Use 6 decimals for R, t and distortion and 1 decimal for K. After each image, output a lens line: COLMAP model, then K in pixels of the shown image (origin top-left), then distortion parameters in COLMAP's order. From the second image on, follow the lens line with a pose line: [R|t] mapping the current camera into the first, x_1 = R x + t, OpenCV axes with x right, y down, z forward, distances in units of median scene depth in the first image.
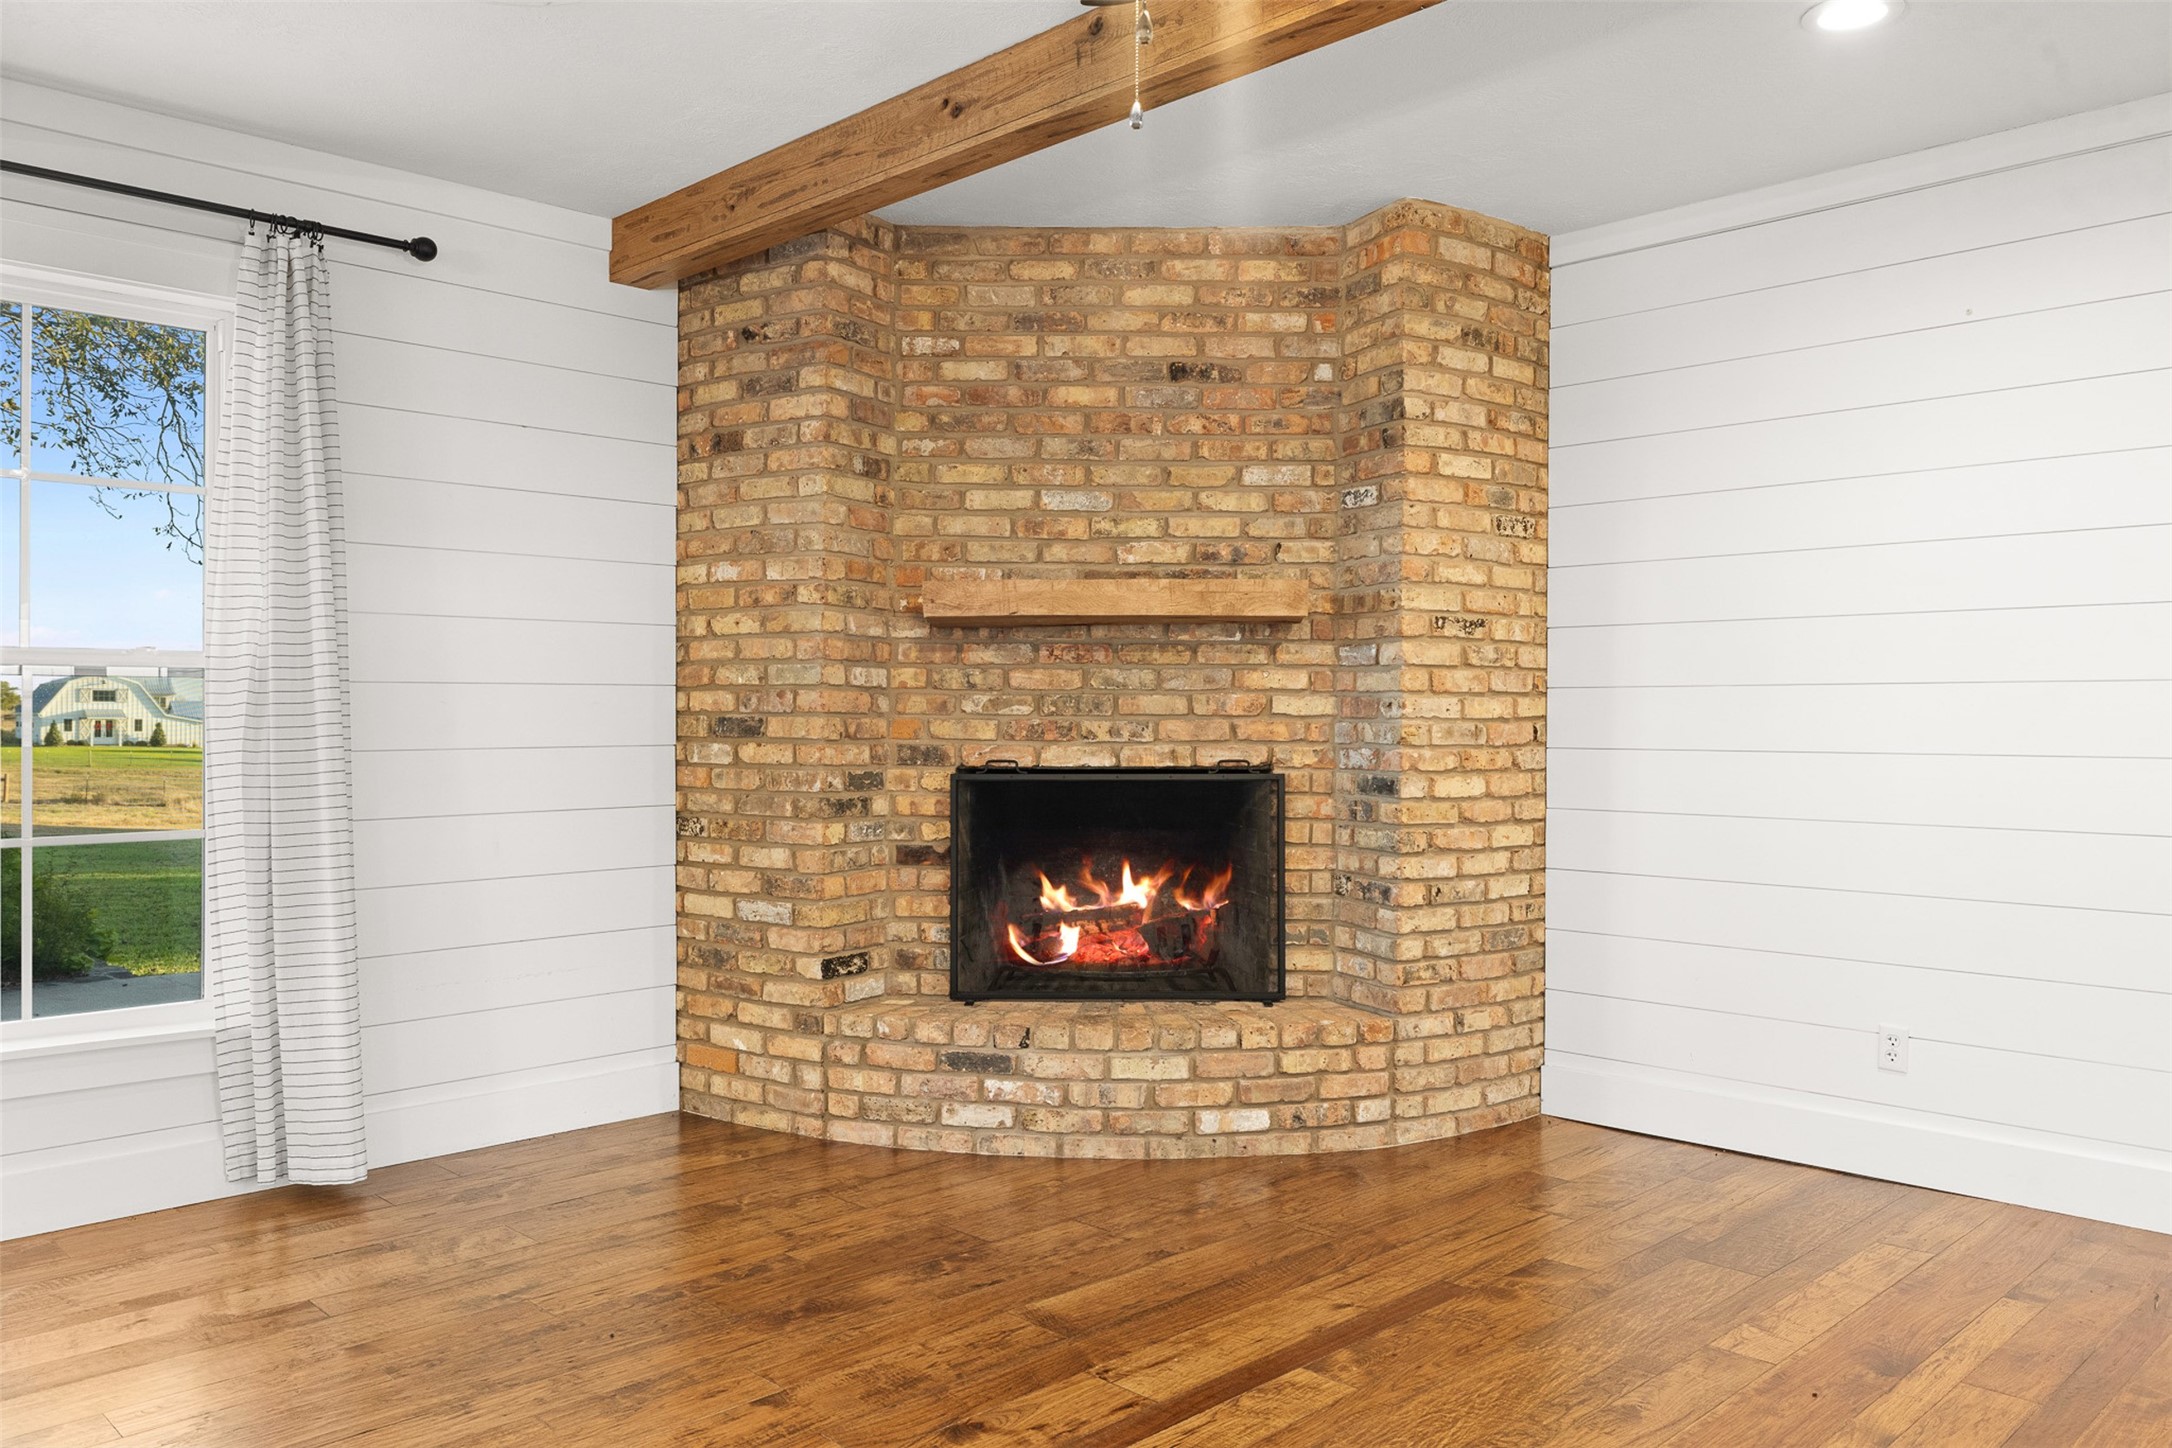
lens RADIAL K [[1598.6, 0, 1083.9], [0, 1598.6, 721.1], [0, 0, 1]] dist [-0.002802, -0.002223]
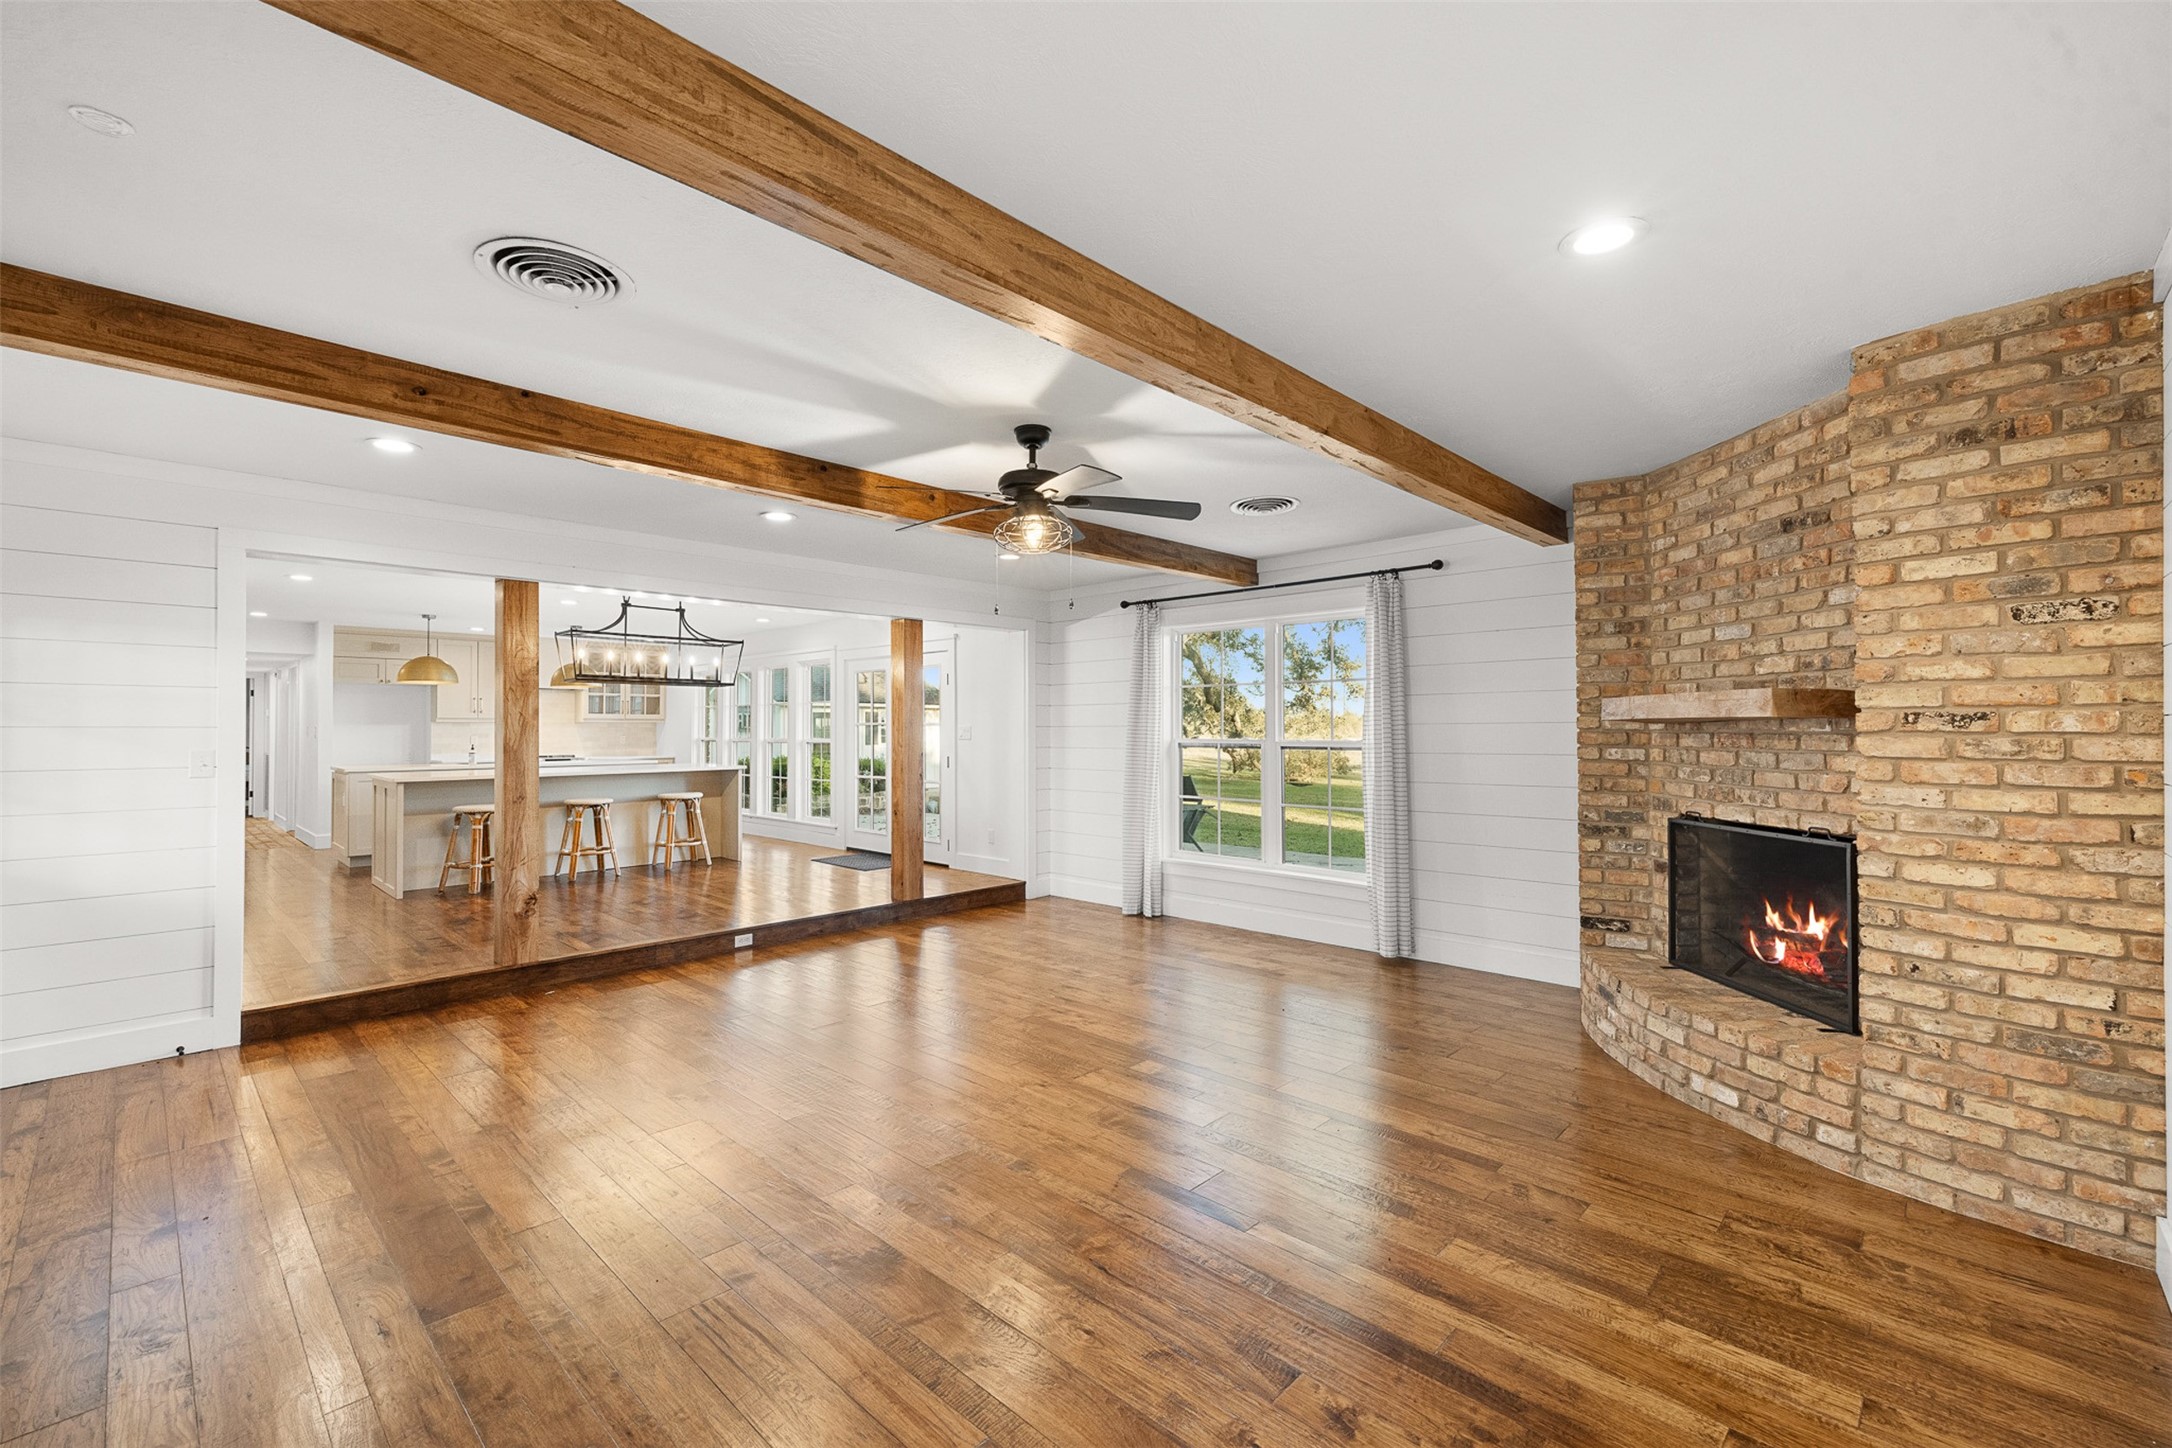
lens RADIAL K [[935.1, 0, 1082.6], [0, 935.1, 724.7], [0, 0, 1]] dist [-0.000727, -0.000315]
pose [[0.018733, -0.006459, -0.999804, 0.810490], [-0.002338, 0.999976, -0.006504, -0.049892], [0.999822, 0.002460, 0.018718, 0.413149]]
